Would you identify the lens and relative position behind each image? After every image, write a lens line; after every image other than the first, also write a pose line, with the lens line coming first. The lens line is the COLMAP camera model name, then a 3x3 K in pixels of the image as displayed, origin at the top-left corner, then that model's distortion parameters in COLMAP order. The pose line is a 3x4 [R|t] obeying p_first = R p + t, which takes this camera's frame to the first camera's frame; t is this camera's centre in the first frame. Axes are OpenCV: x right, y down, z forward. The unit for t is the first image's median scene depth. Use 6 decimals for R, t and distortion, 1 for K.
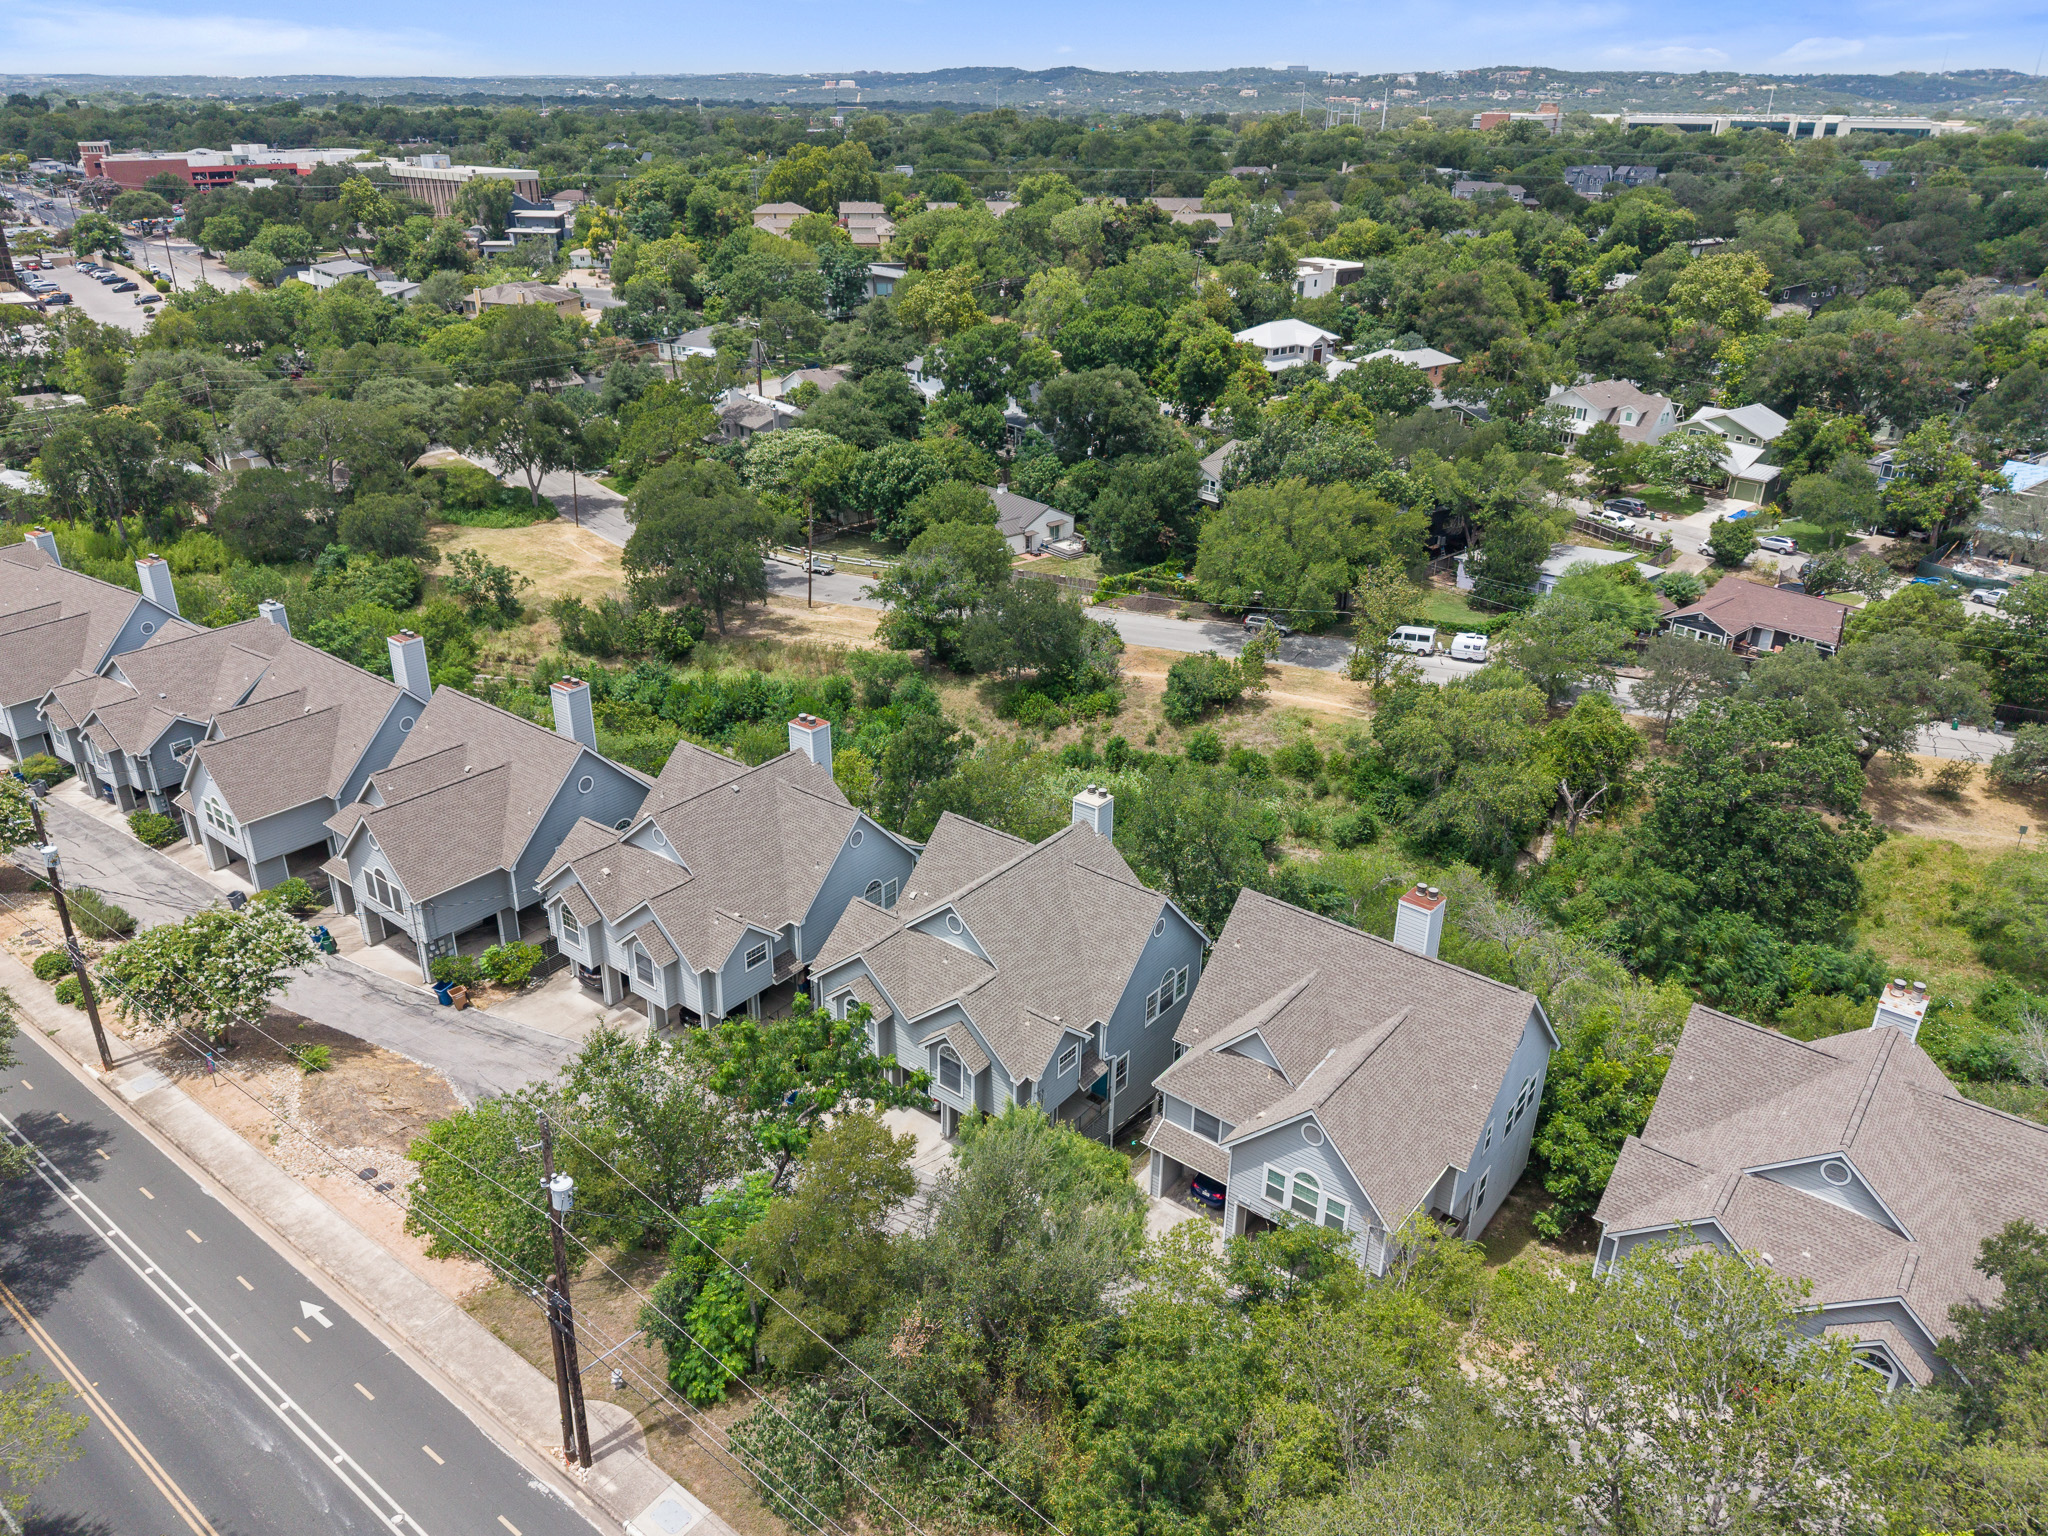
lens RADIAL K [[1424.7, 0, 1032.3], [0, 1424.7, 760.3], [0, 0, 1]] dist [0.003223, -0.001252]
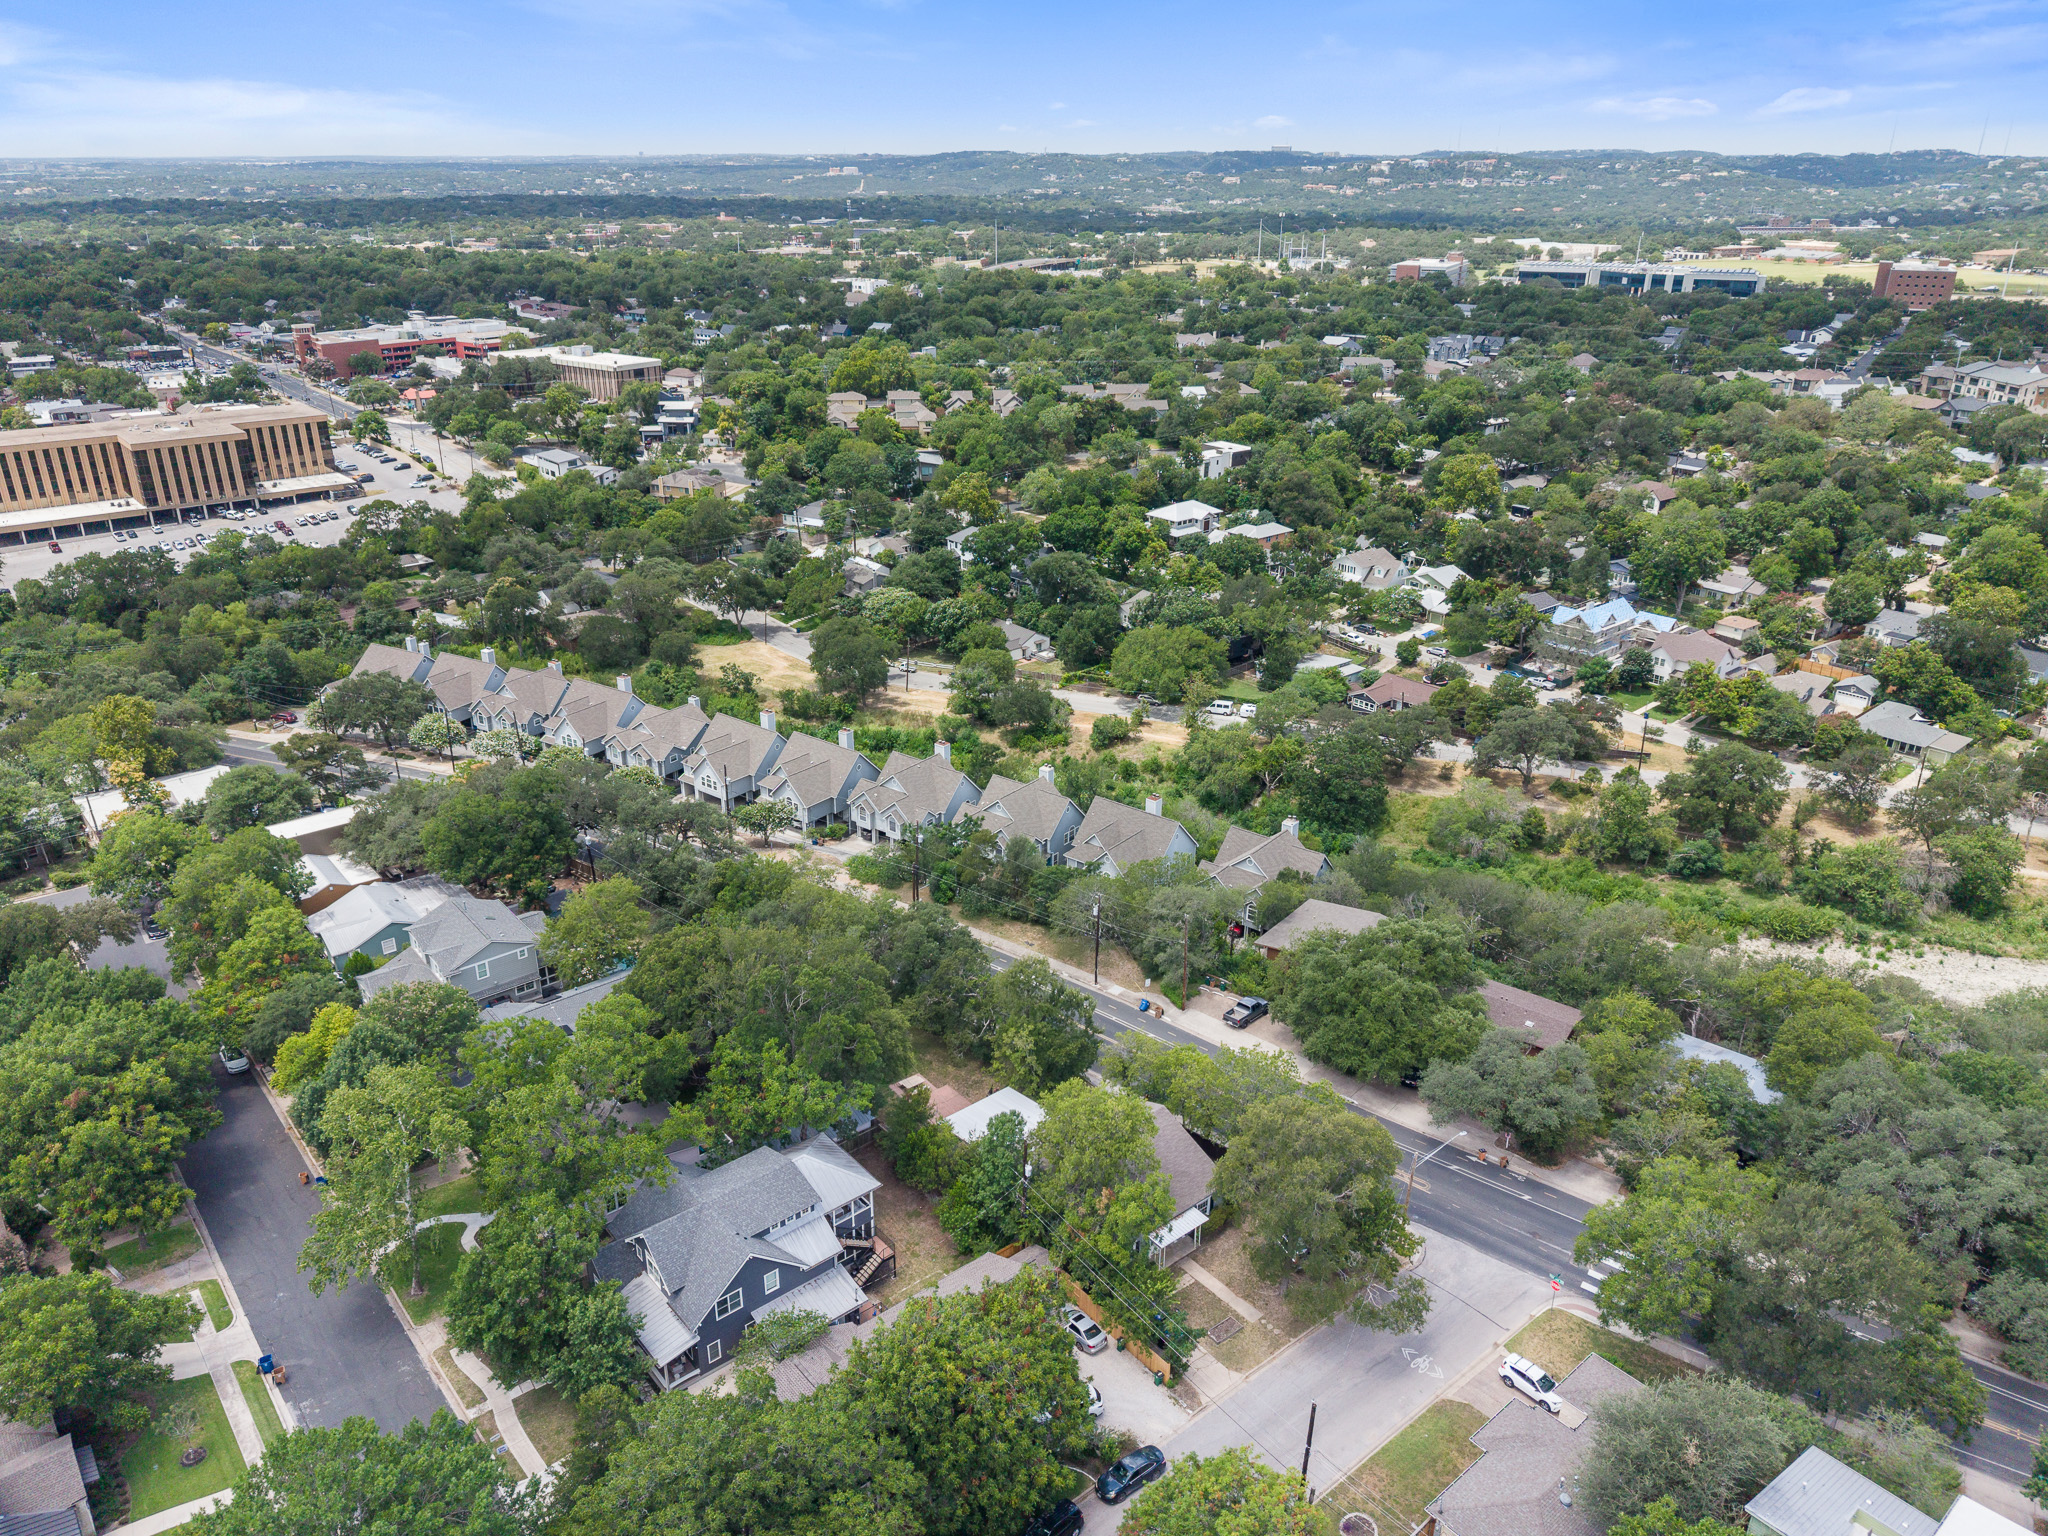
lens RADIAL K [[1398.4, 0, 1026.3], [0, 1398.4, 779.6], [0, 0, 1]] dist [0.000046, -0.001608]
pose [[0.999968, -0.007063, -0.003708, 0.005368], [0.006967, 0.999653, -0.025399, 0.050412], [0.003886, 0.025372, 0.999671, -0.746756]]
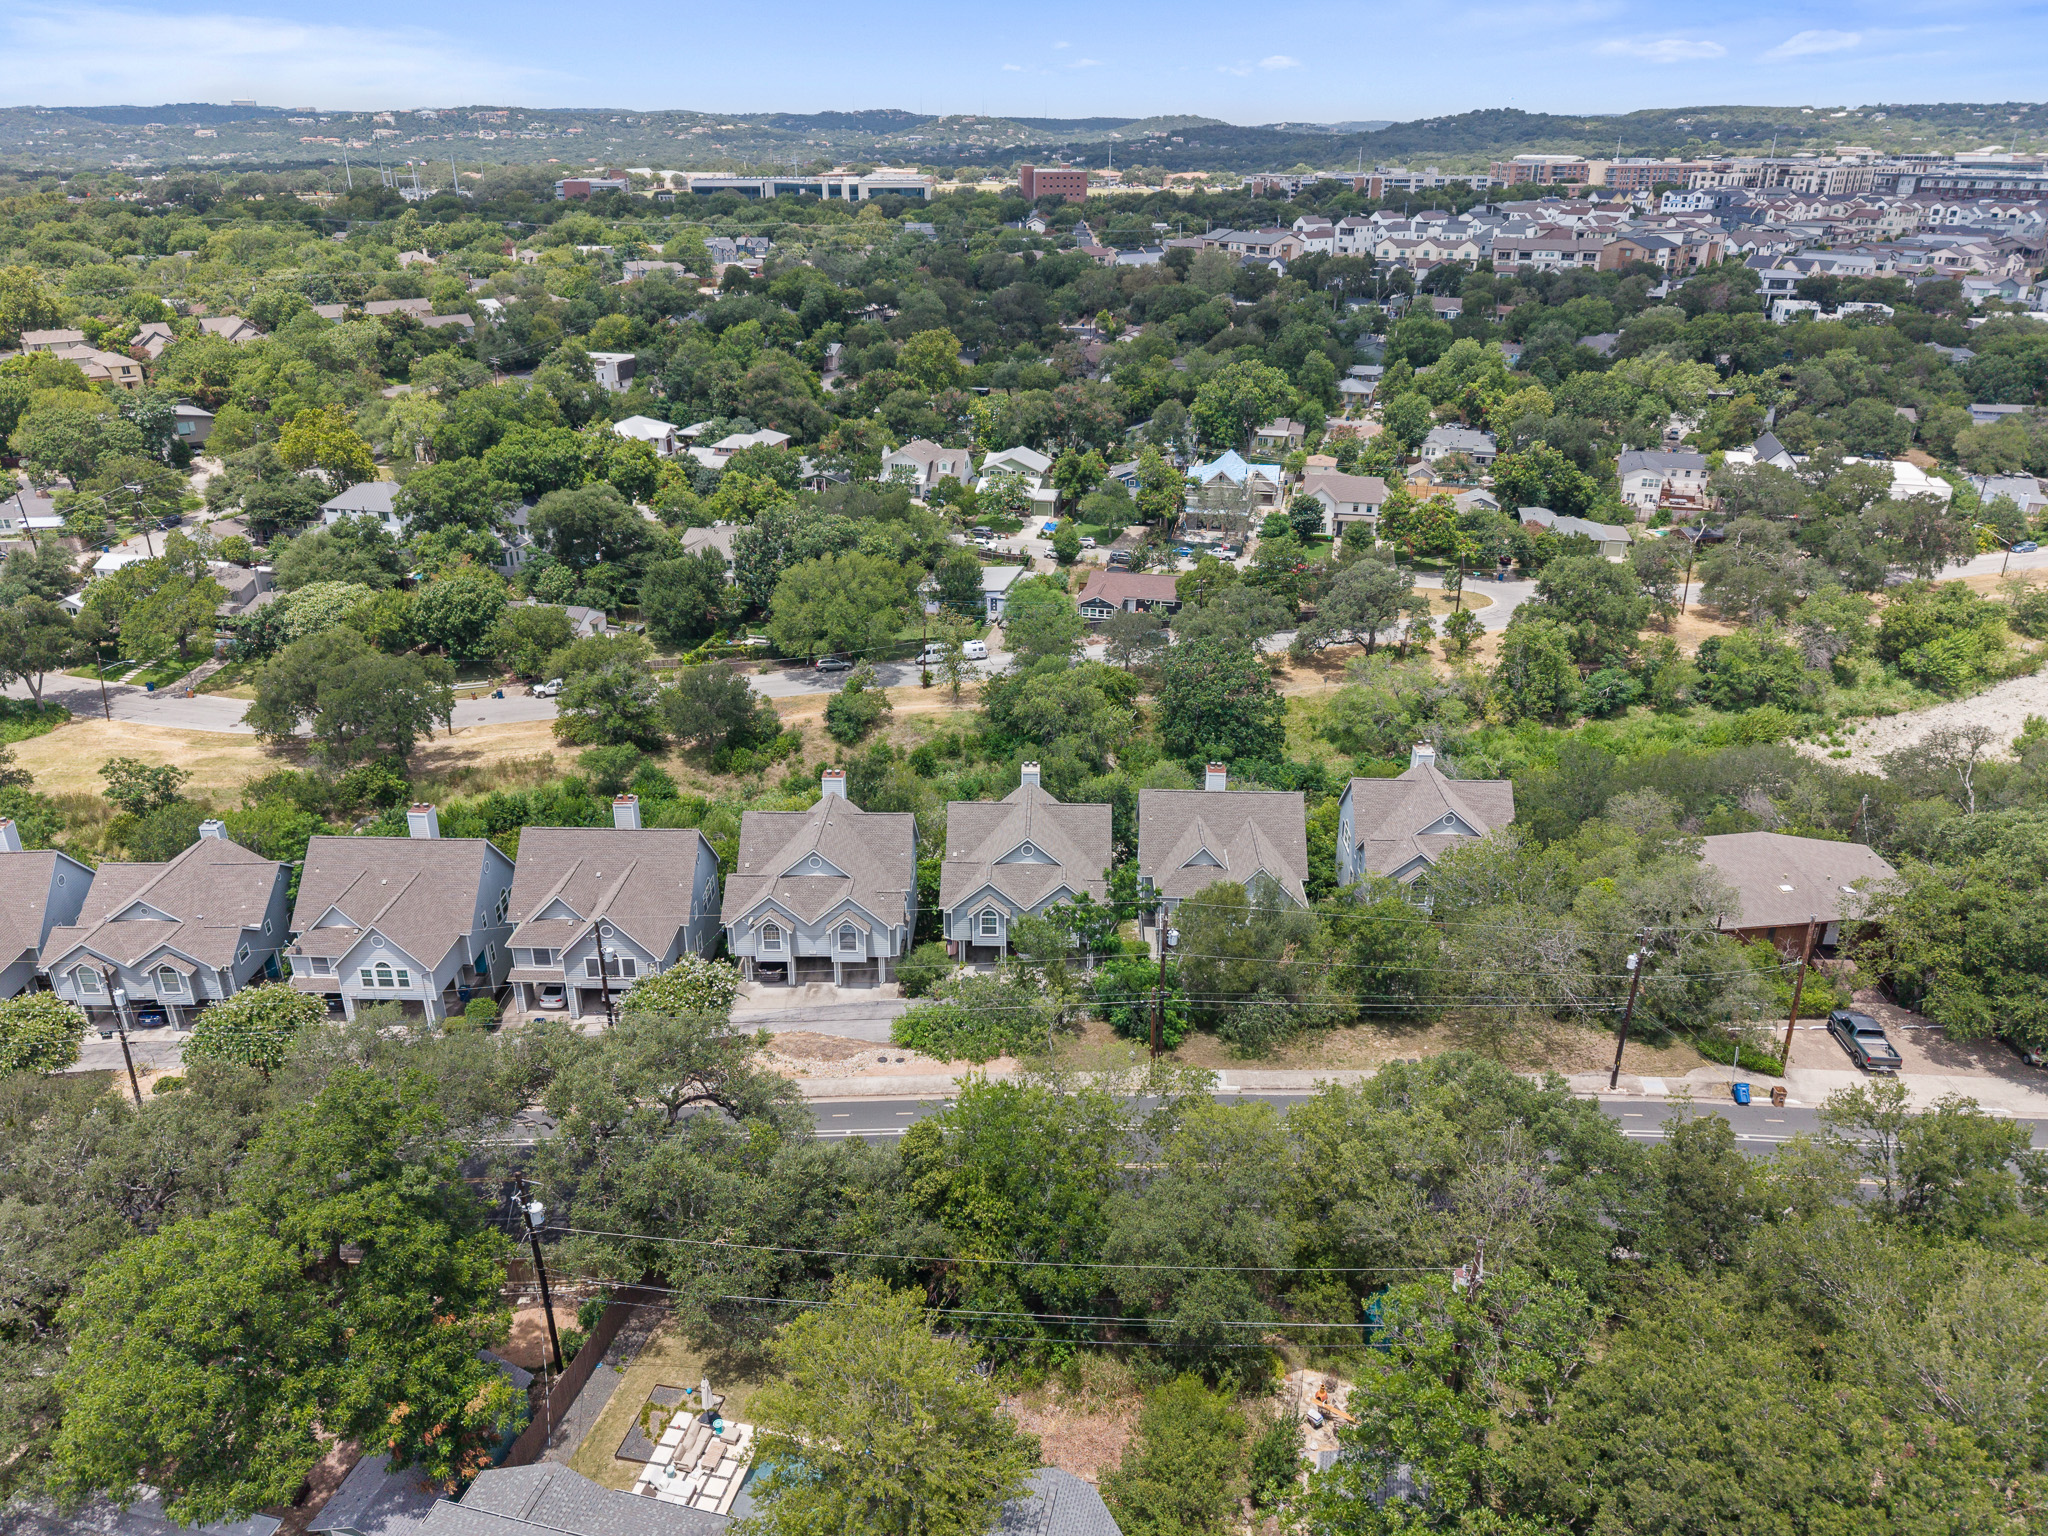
lens RADIAL K [[1398.4, 0, 1026.3], [0, 1398.4, 779.6], [0, 0, 1]] dist [0.000046, -0.001608]
pose [[0.803488, -0.253815, 0.538503, -0.363893], [0.253996, 0.964254, 0.075504, -0.037286], [-0.538417, 0.076111, 0.839234, -0.168126]]
